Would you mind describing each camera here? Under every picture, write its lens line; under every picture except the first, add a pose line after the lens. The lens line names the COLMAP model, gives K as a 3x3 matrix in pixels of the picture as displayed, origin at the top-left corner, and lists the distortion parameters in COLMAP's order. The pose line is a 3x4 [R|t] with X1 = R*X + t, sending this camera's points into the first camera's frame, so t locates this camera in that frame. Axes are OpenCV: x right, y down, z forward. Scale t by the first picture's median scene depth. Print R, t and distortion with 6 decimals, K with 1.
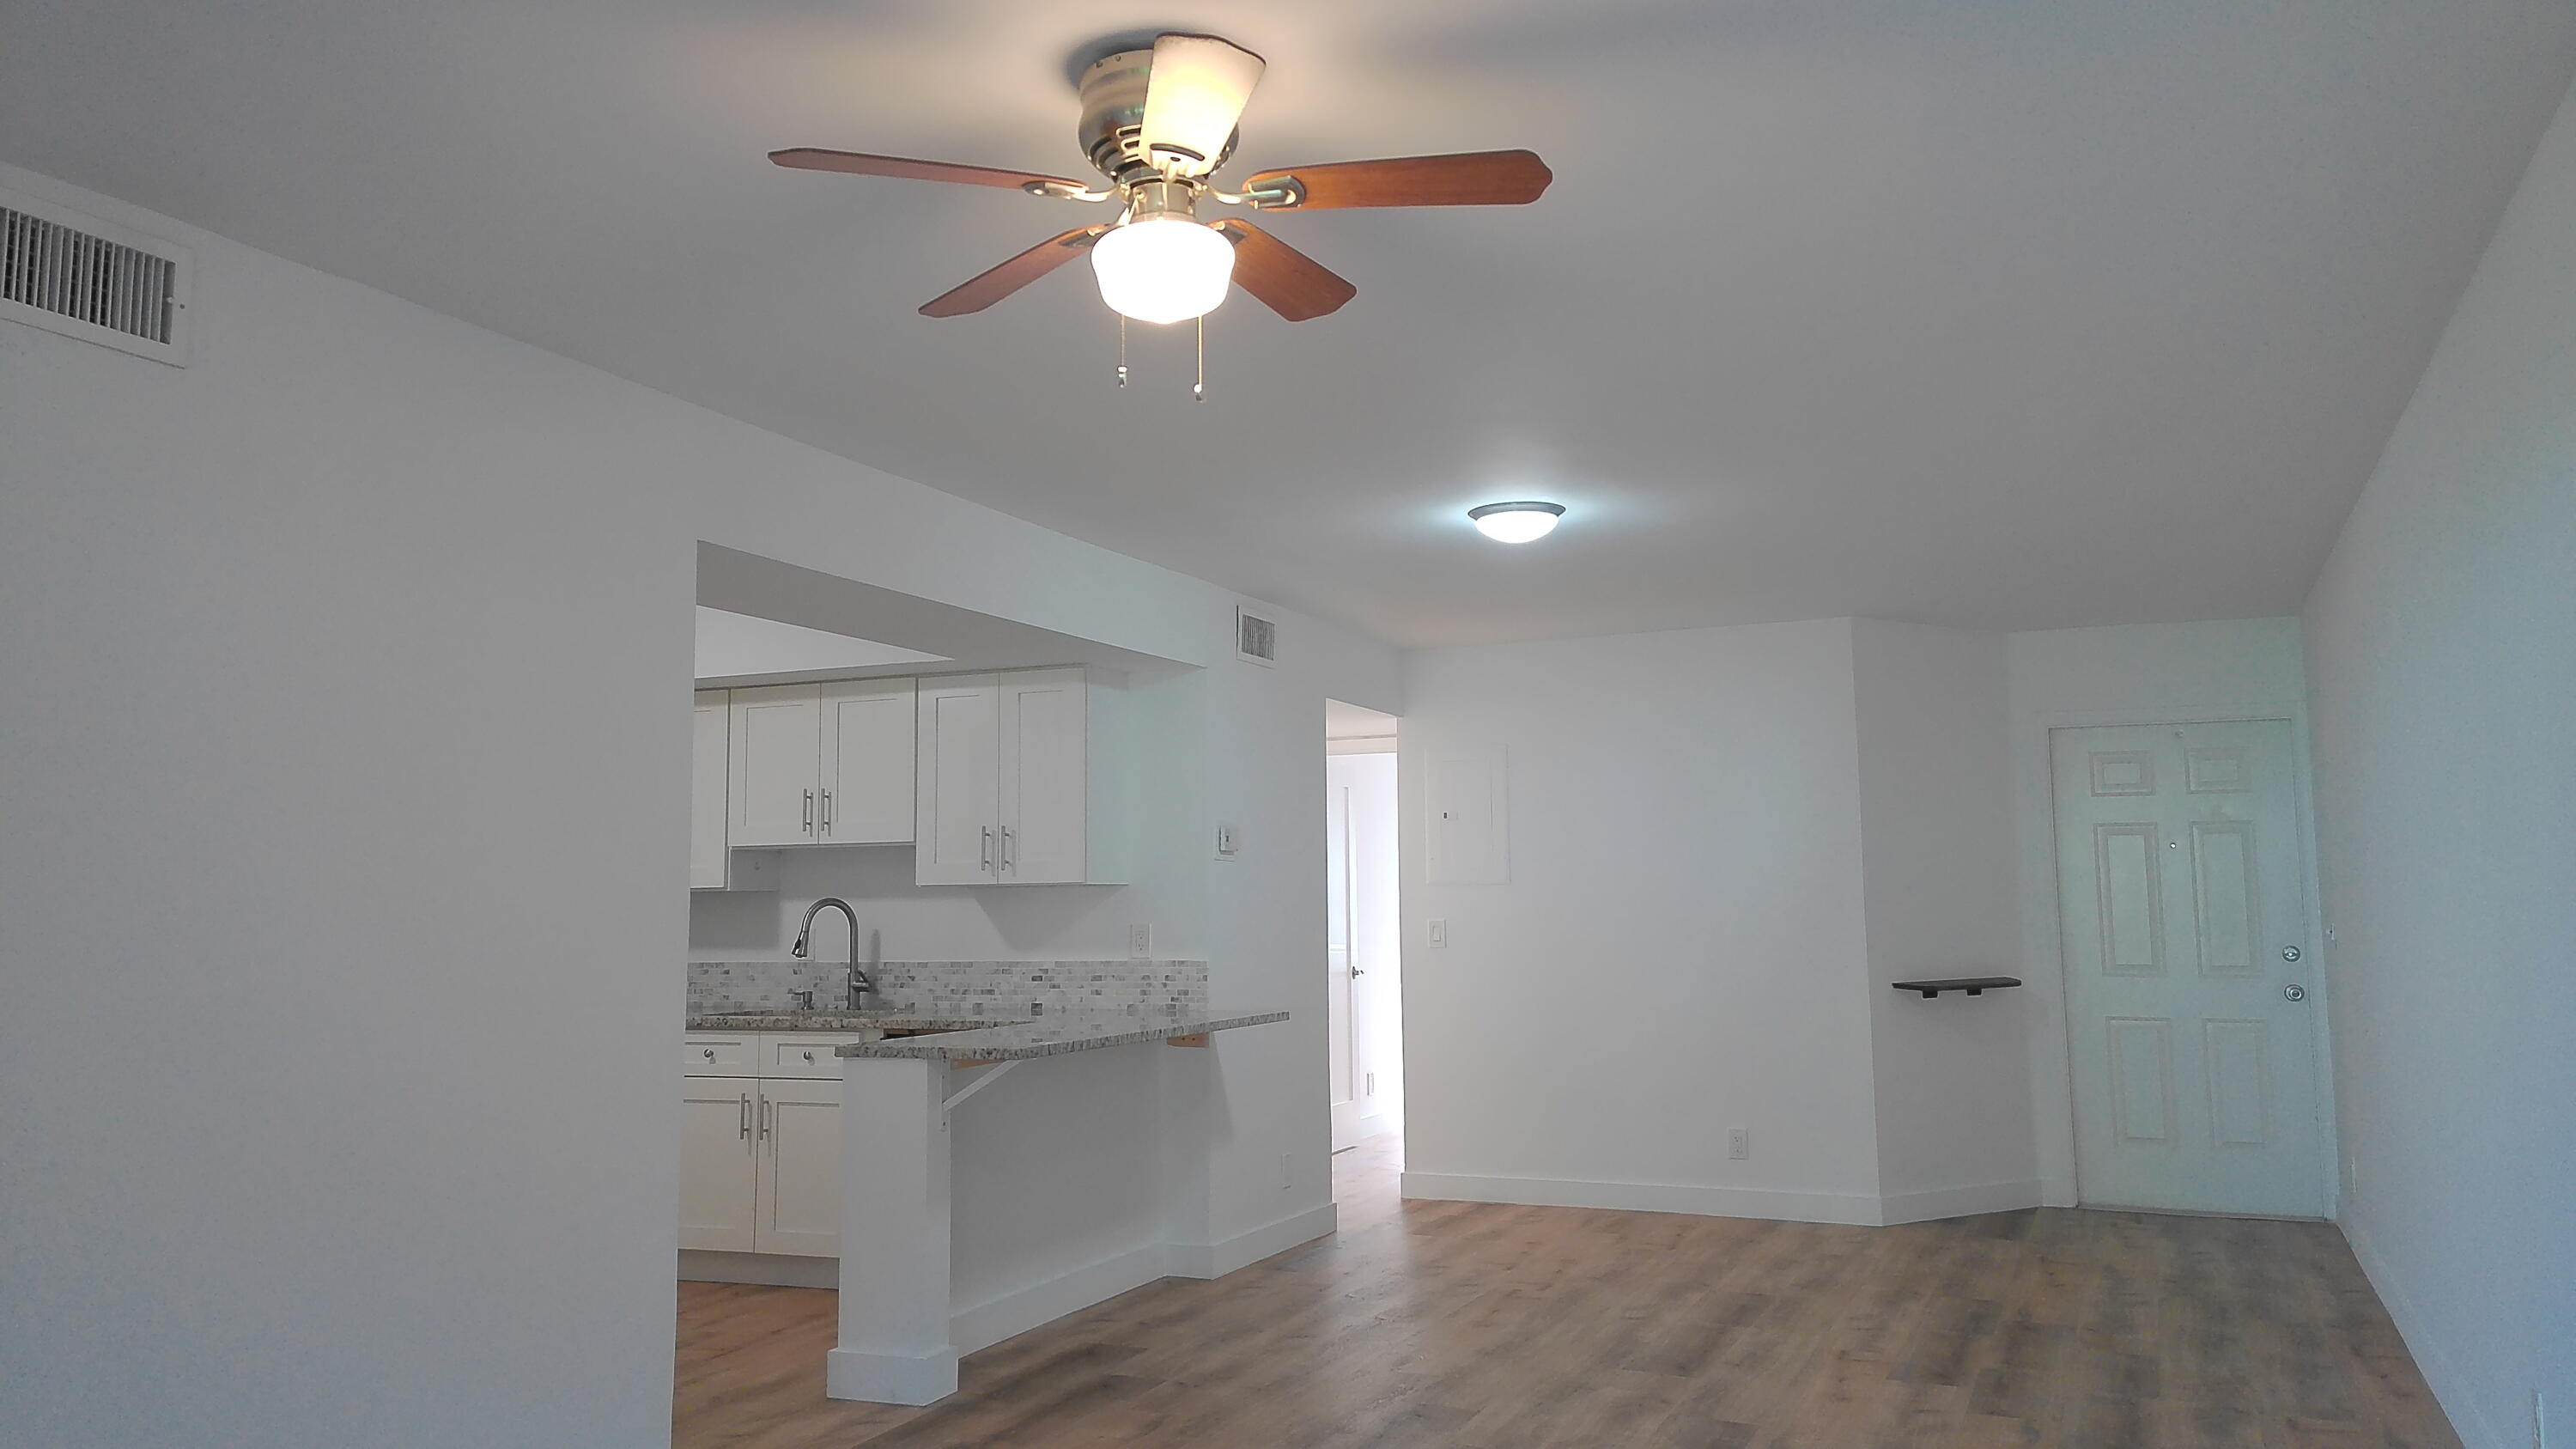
lens RADIAL K [[1904.1, 0, 1282.2], [0, 1904.1, 736.8], [0, 0, 1]] dist [0.079906, -0.102438]
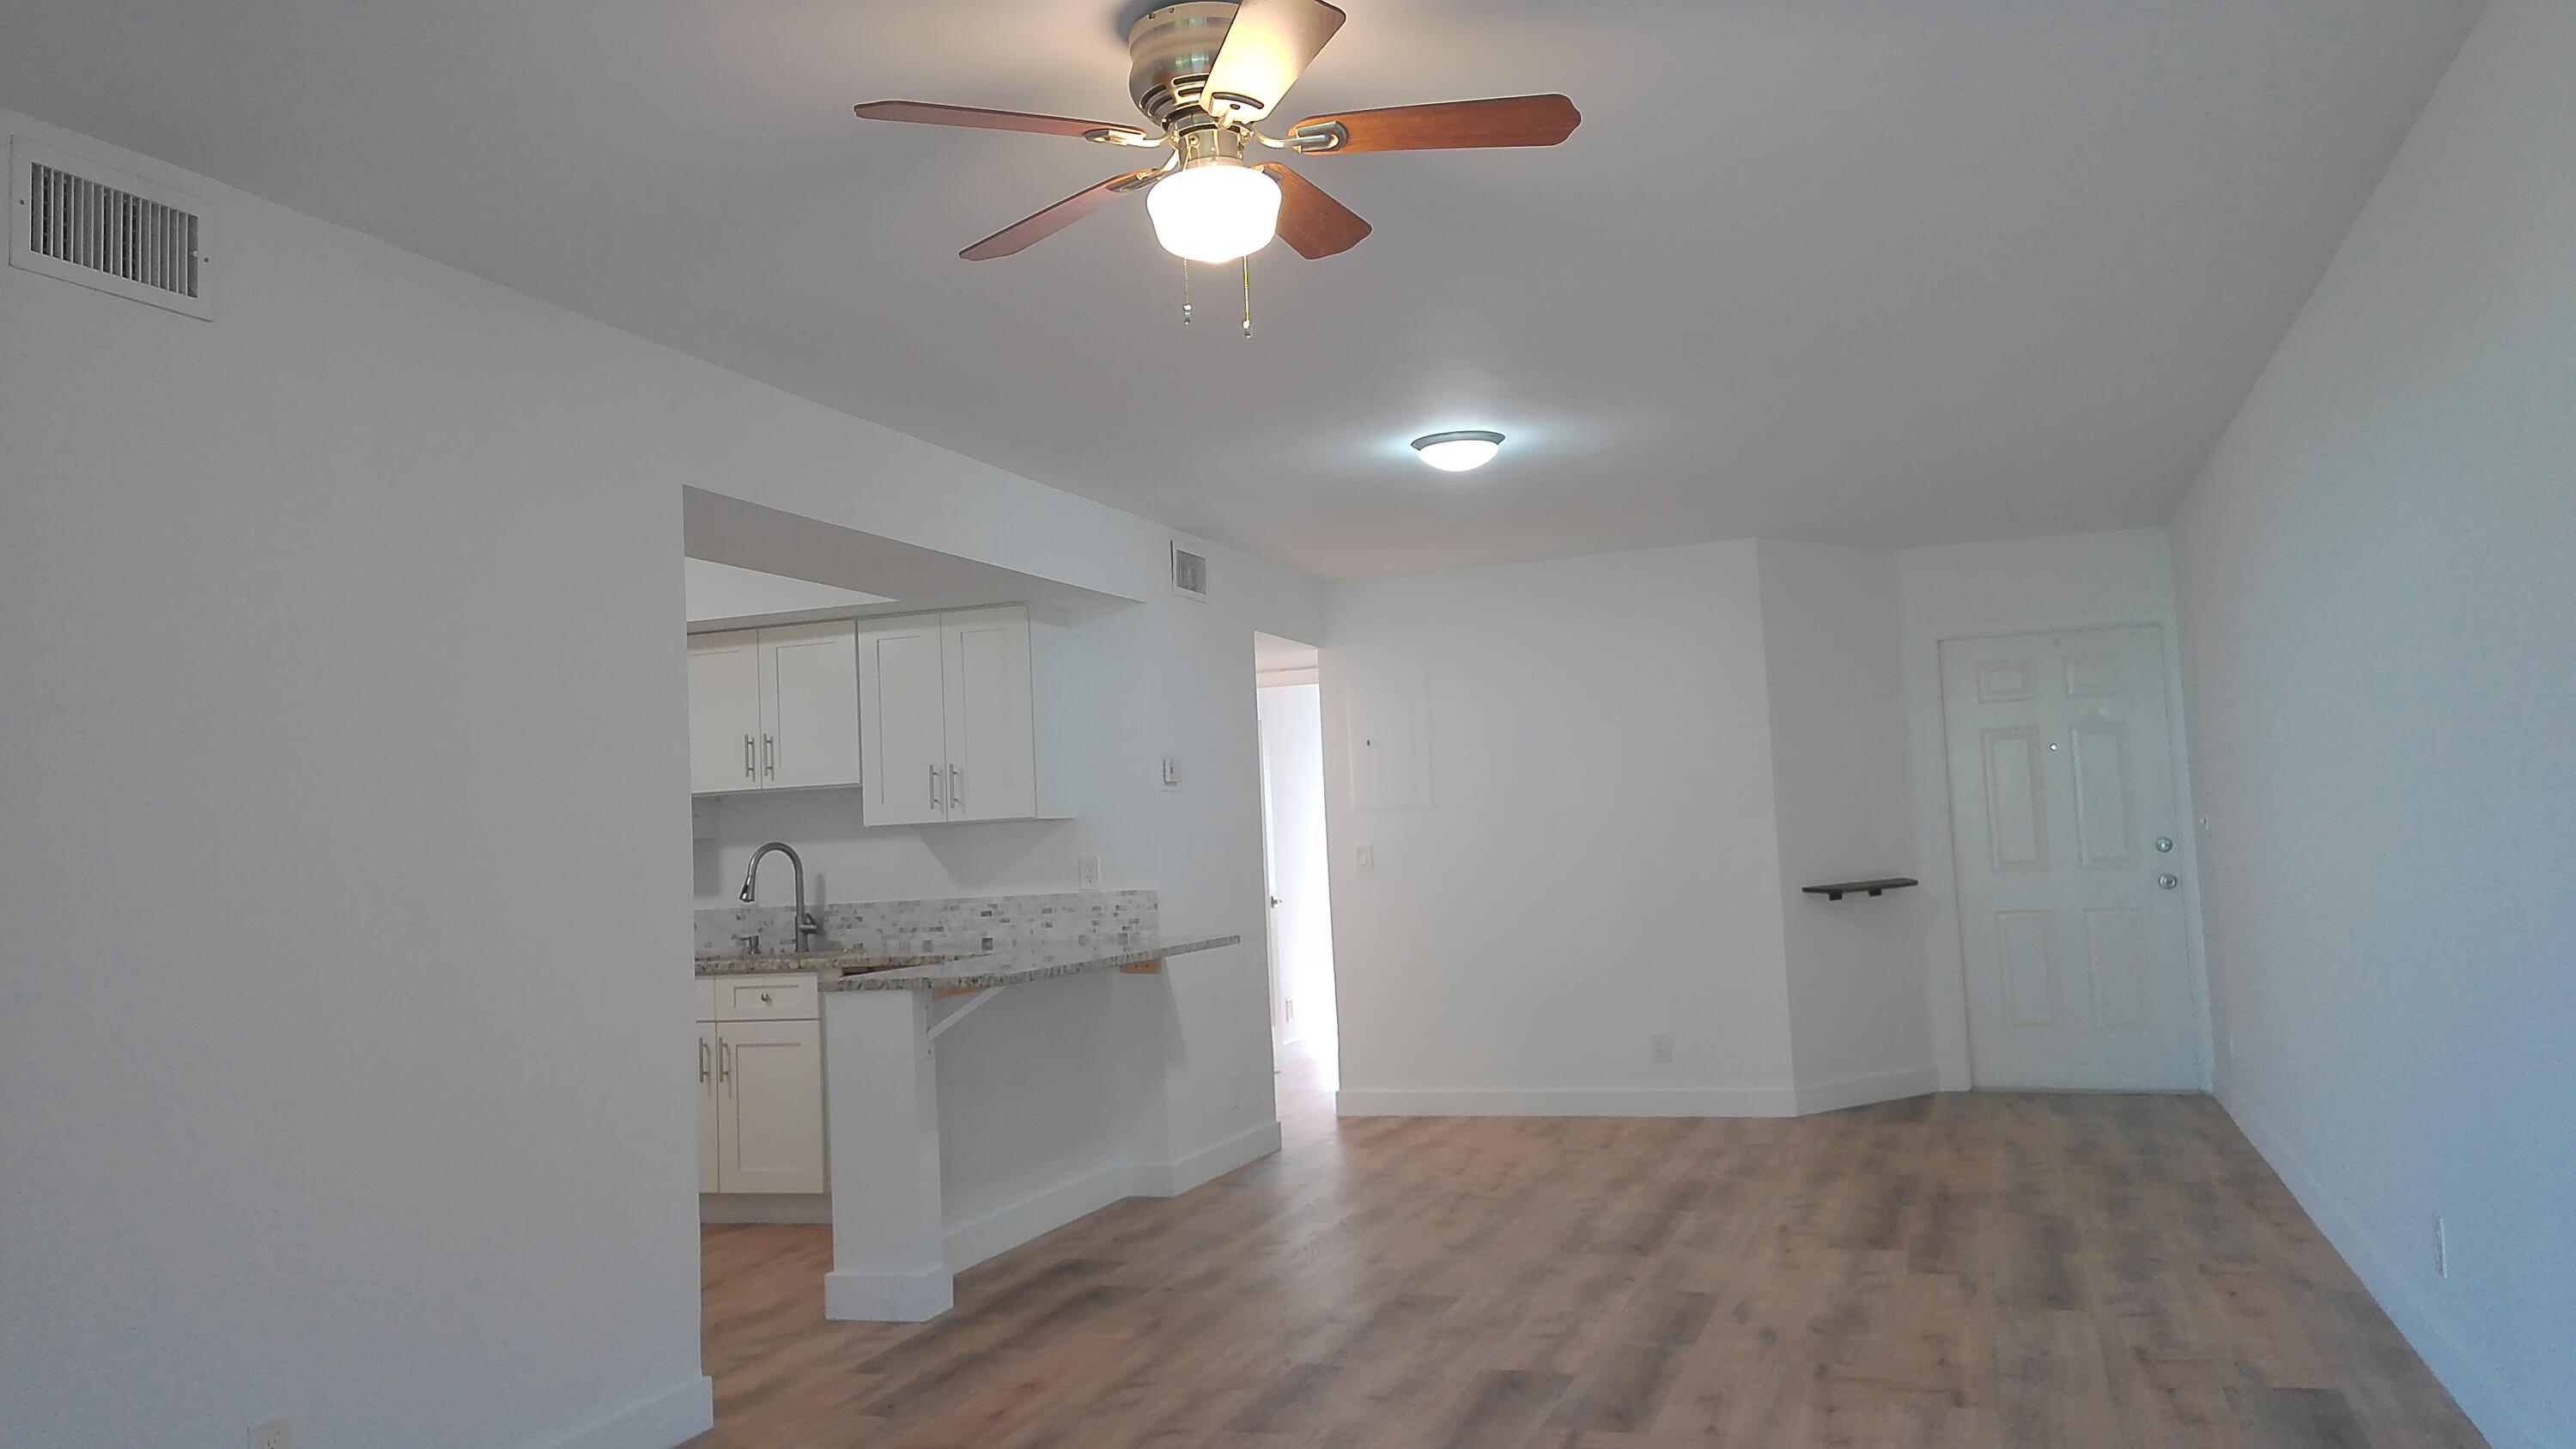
lens RADIAL K [[1917.9, 0, 1288.0], [0, 1917.9, 724.5], [0, 0, 1]] dist [0.028652, 0.001235]
pose [[0.996787, -0.032355, 0.073277, -0.040988], [0.030590, 0.999217, 0.025081, 0.005489], [-0.074031, -0.022759, 0.996996, -0.026974]]
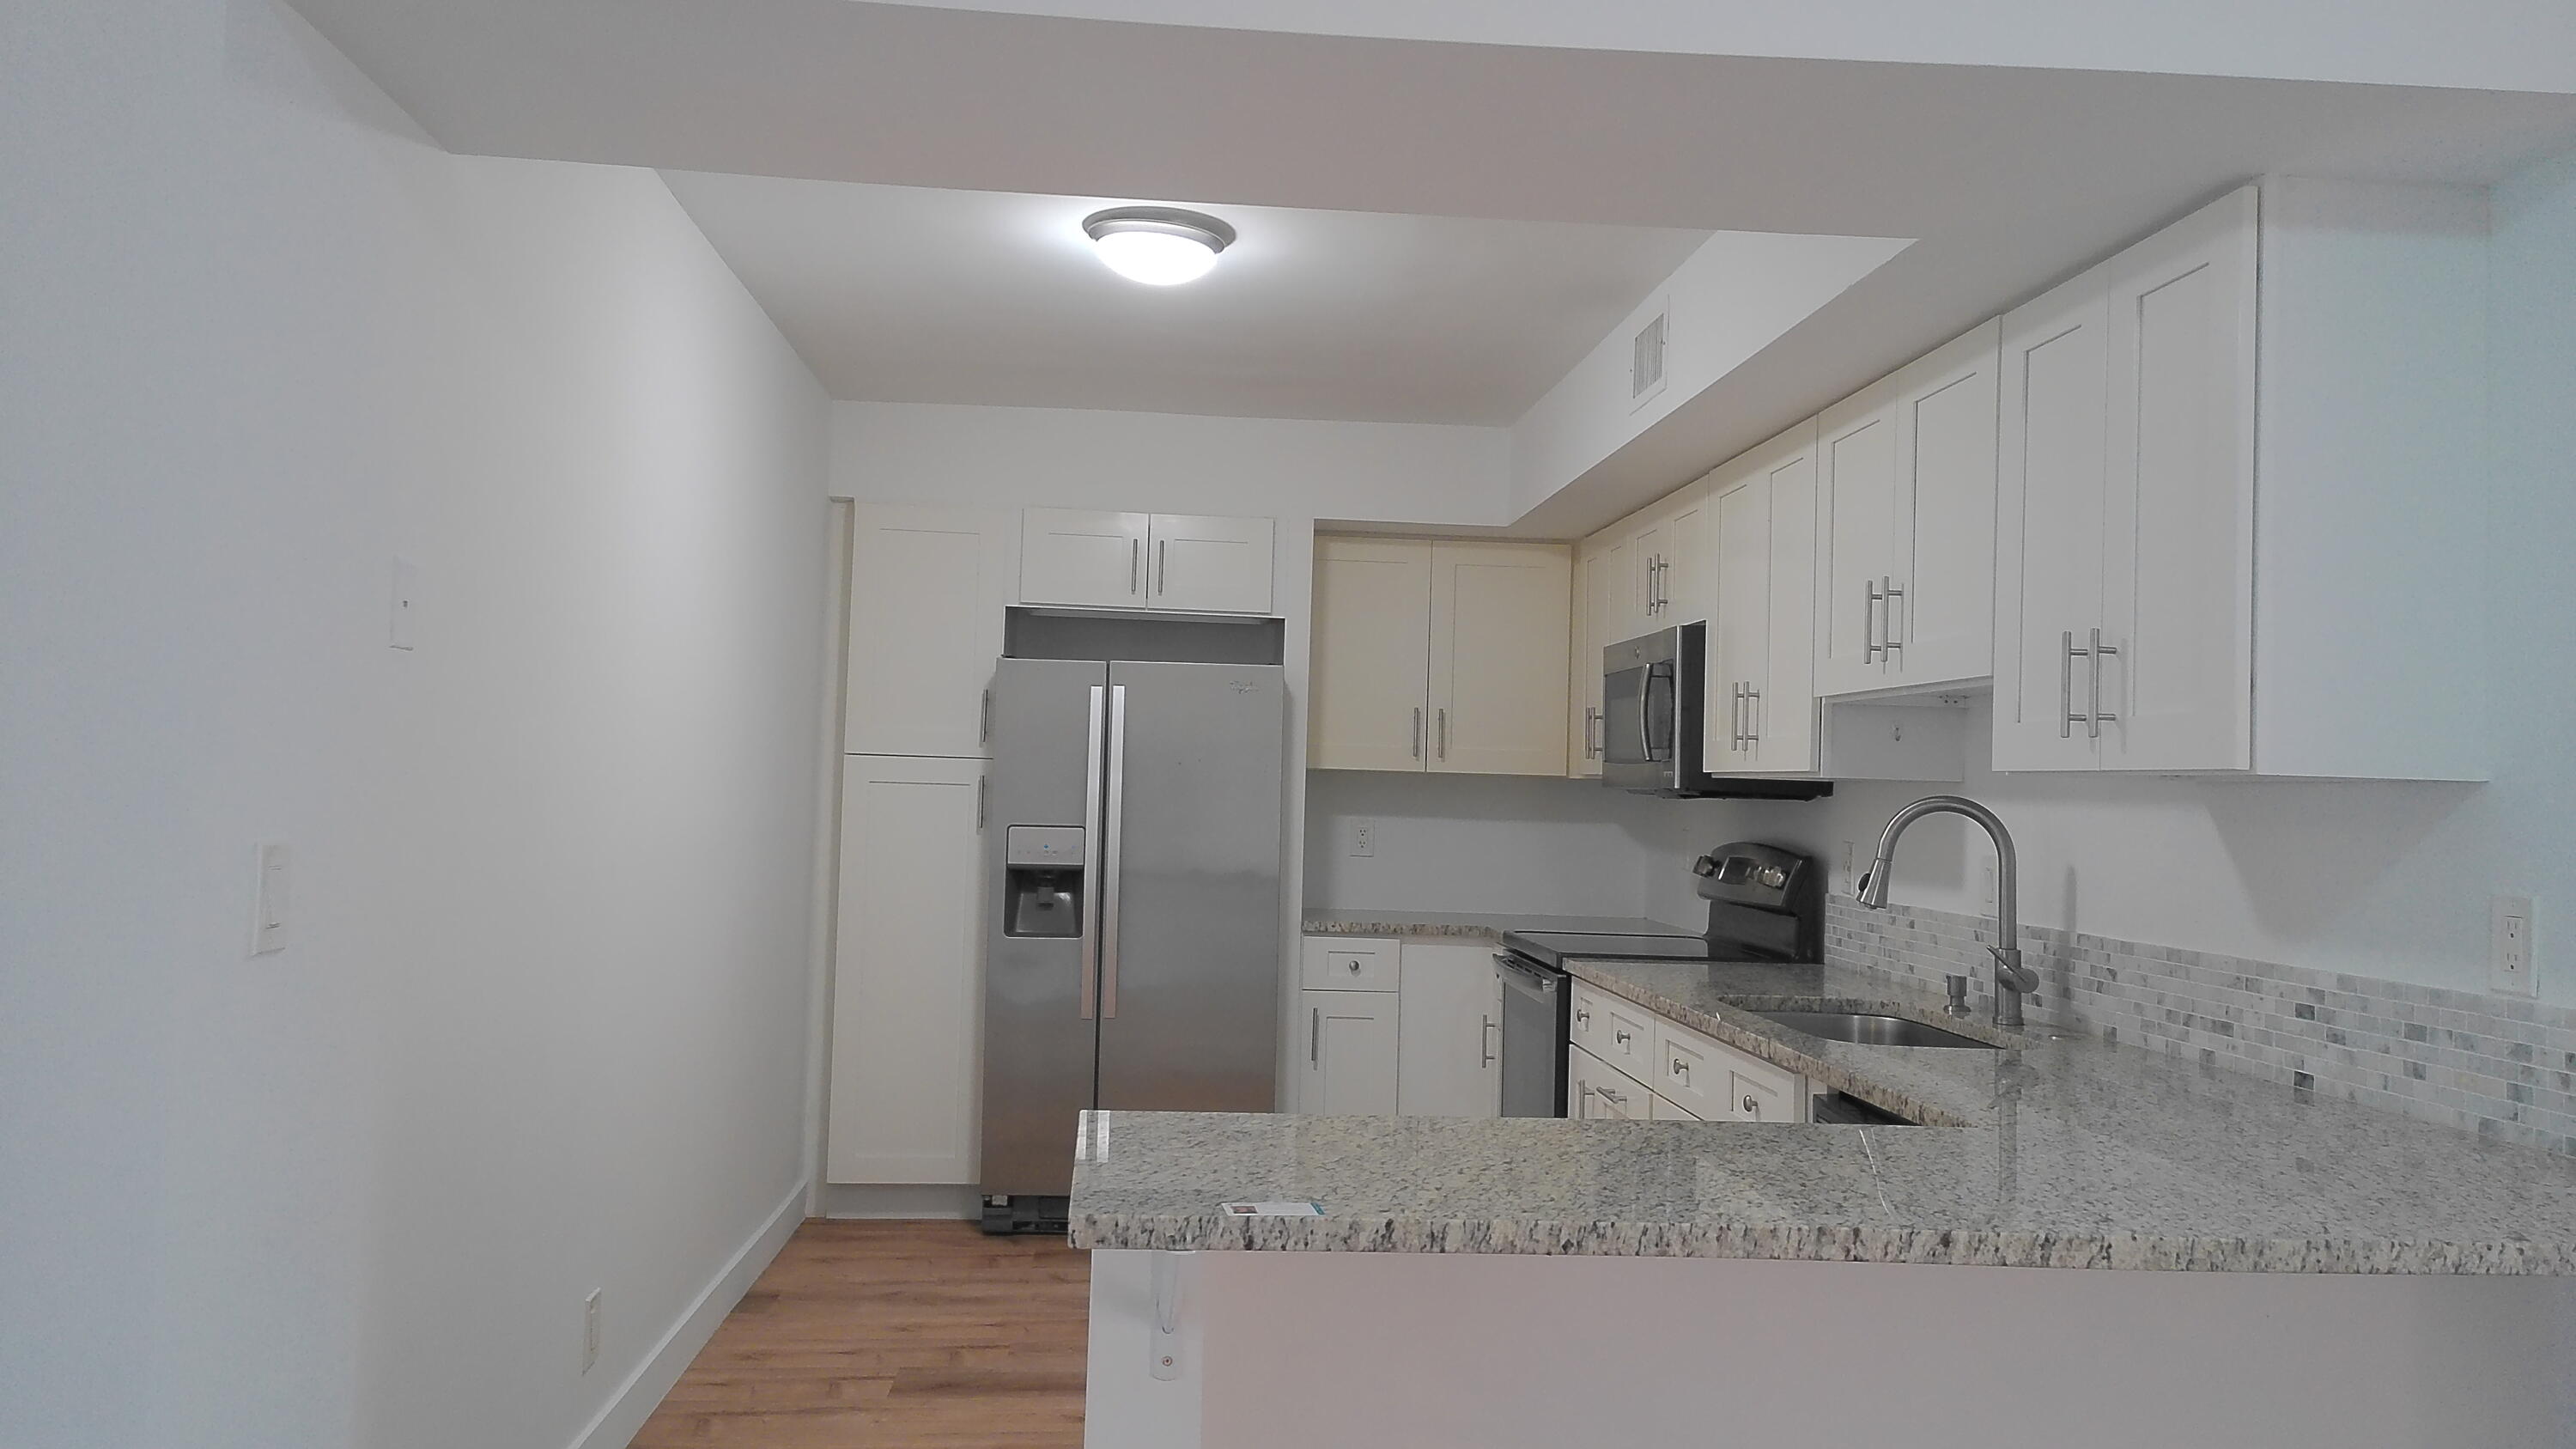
lens RADIAL K [[1937.1, 0, 1321.1], [0, 1937.1, 727.4], [0, 0, 1]] dist [0.065120, -0.112469]
pose [[0.504288, -0.001597, -0.863534, 0.124521], [0.047389, 0.998543, 0.025828, 0.047492], [0.862234, -0.053947, 0.503629, 0.630644]]
